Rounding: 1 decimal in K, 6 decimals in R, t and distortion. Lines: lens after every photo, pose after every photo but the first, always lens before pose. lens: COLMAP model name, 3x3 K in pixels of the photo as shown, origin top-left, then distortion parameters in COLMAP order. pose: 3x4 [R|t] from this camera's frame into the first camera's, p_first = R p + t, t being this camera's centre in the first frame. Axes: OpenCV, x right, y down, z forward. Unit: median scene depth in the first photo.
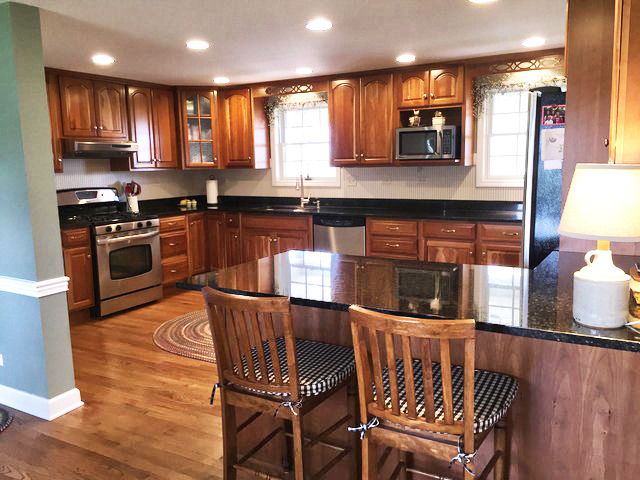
lens RADIAL K [[567.8, 0, 320.0], [0, 567.8, 240.0], [0, 0, 1]] dist [0.109574, -0.165113]
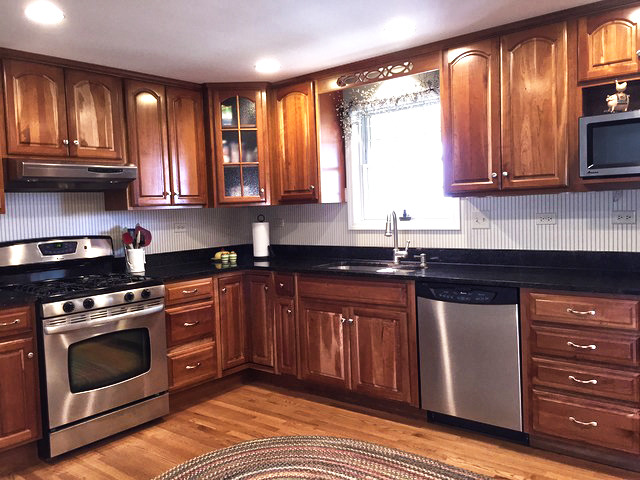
lens RADIAL K [[567.8, 0, 320.0], [0, 567.8, 240.0], [0, 0, 1]] dist [0.109574, -0.165113]
pose [[0.988137, -0.008143, -0.153358, -0.017878], [-0.003278, 0.997248, -0.074071, -0.037938], [0.153539, 0.073695, 0.985391, 0.384644]]
